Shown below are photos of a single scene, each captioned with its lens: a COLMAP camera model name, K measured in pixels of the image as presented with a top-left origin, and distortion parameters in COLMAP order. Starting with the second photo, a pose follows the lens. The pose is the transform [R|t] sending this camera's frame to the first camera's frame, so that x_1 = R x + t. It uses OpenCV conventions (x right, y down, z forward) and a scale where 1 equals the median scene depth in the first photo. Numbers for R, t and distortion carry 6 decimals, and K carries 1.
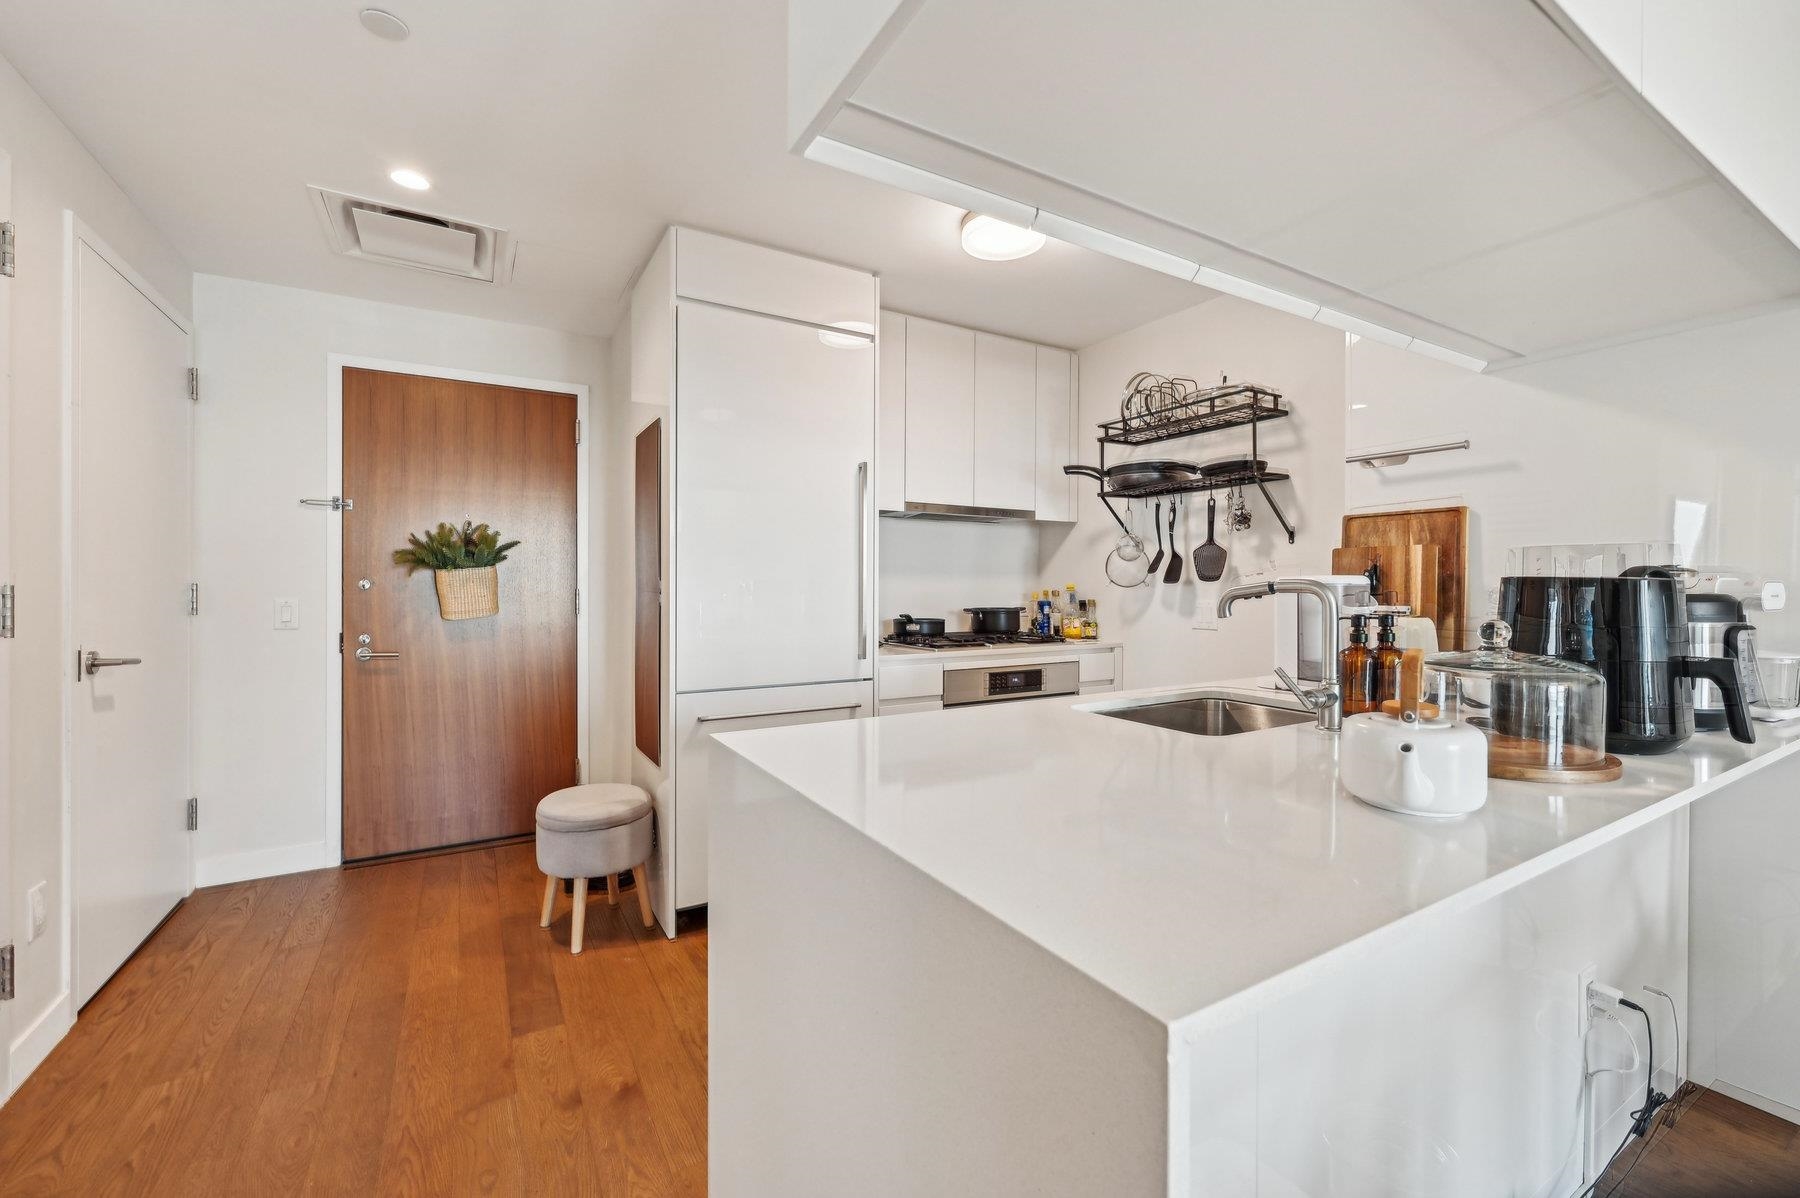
lens RADIAL K [[733.9, 0, 905.0], [0, 733.9, 584.3], [0, 0, 1]] dist [-0.001285, -0.000174]
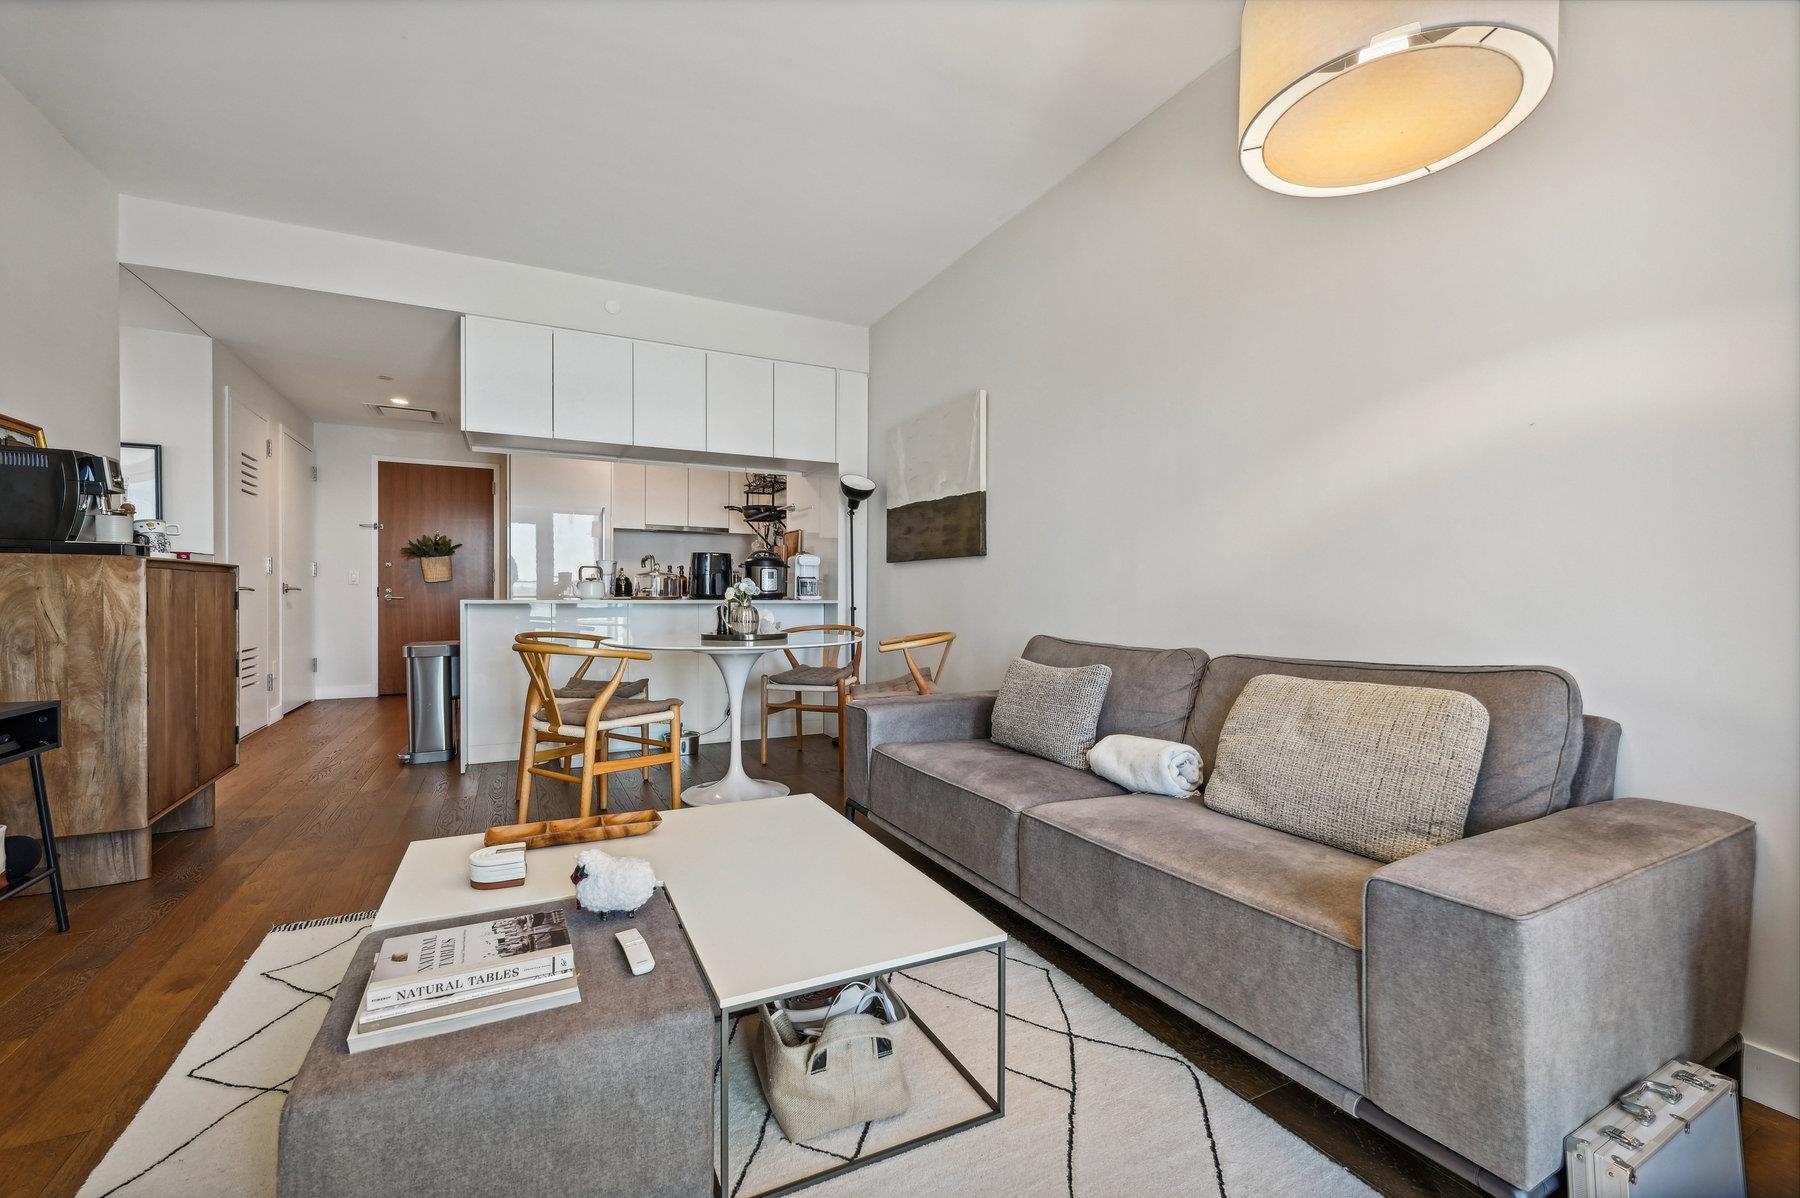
lens RADIAL K [[757.9, 0, 899.1], [0, 757.9, 597.6], [0, 0, 1]] dist [-0.001699, 0.000000]
pose [[0.997358, 0.005755, -0.072417, 0.939008], [-0.004966, 0.999926, 0.011070, 0.068417], [0.072475, -0.010681, 0.997313, -1.131285]]
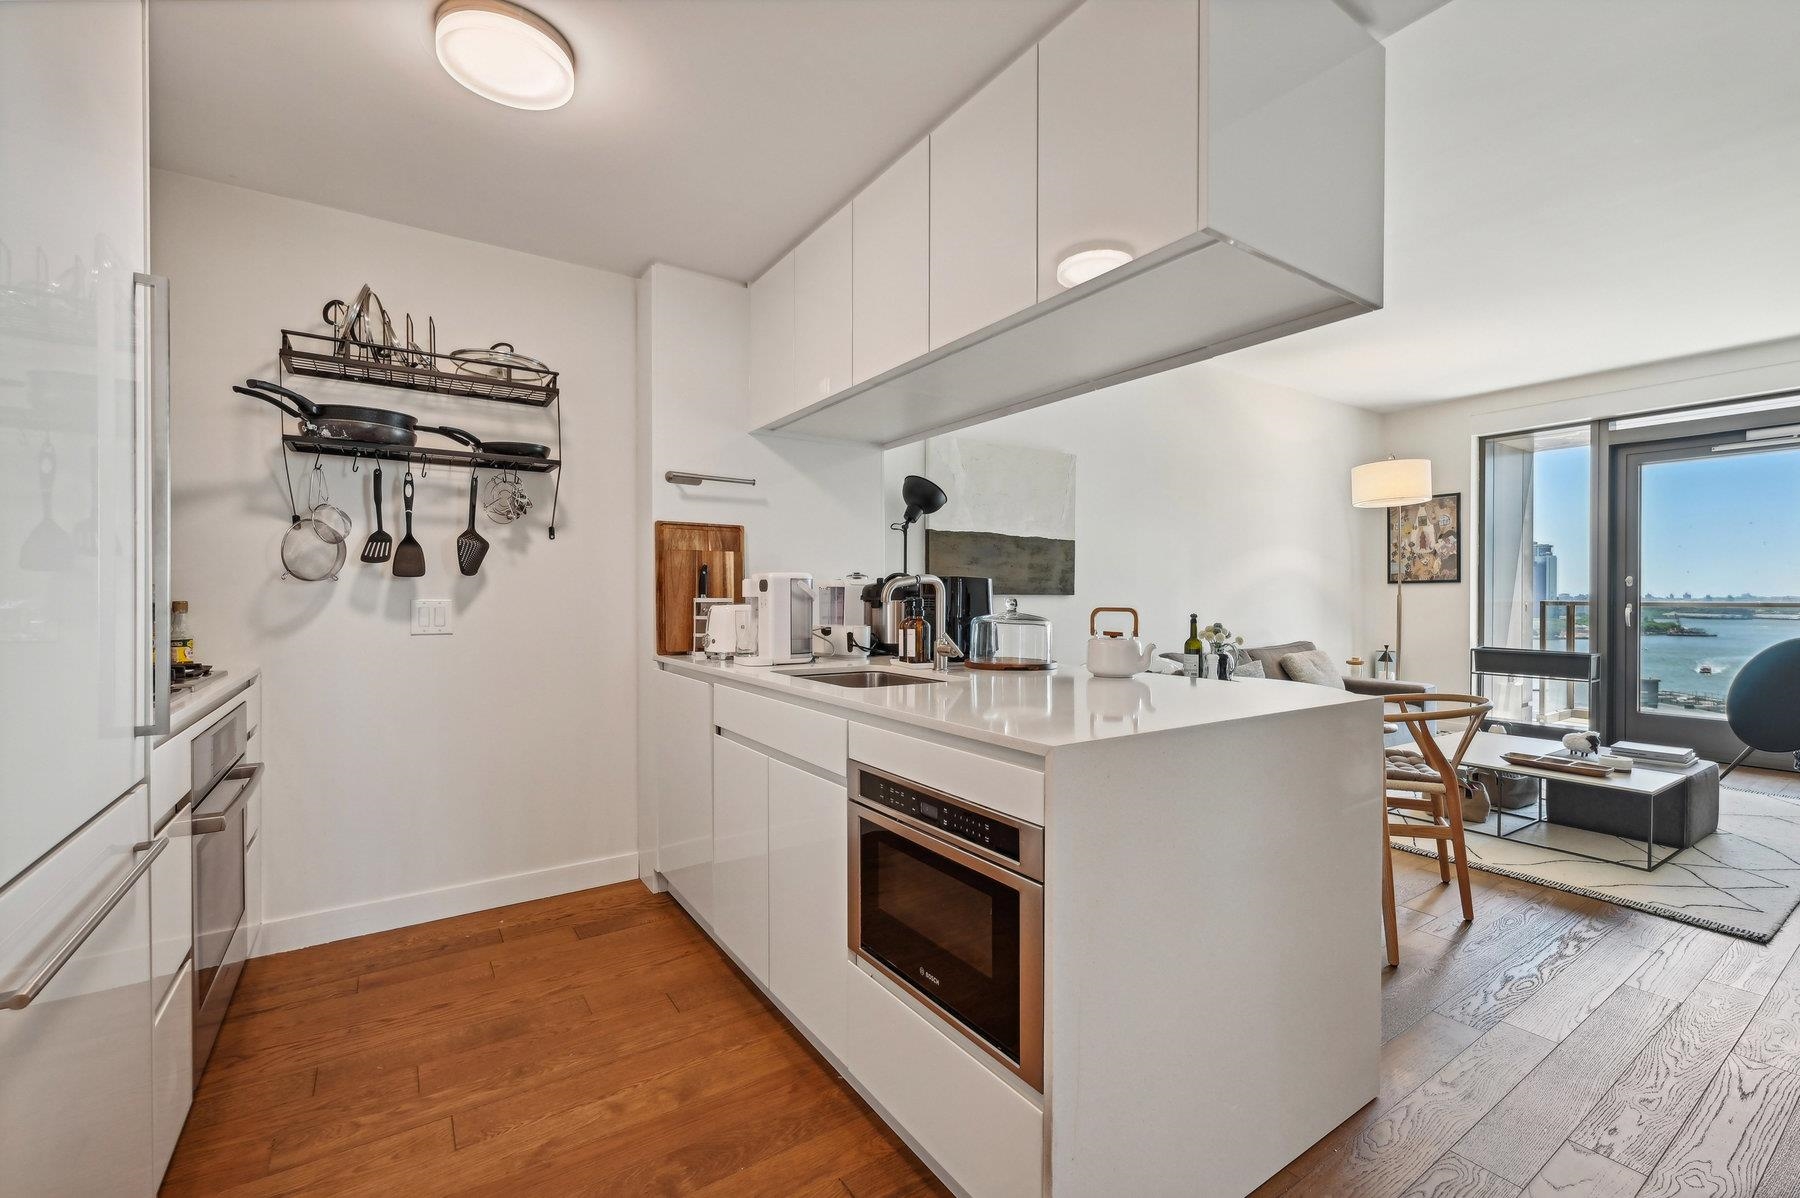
lens RADIAL K [[757.9, 0, 896.9], [0, 757.9, 602.3], [0, 0, 1]] dist [-0.001699, 0.000000]
pose [[-0.049743, -0.008984, 0.998722, -0.446778], [-0.002824, 0.999957, 0.008854, 0.015958], [-0.998758, -0.002380, -0.049766, 0.513696]]
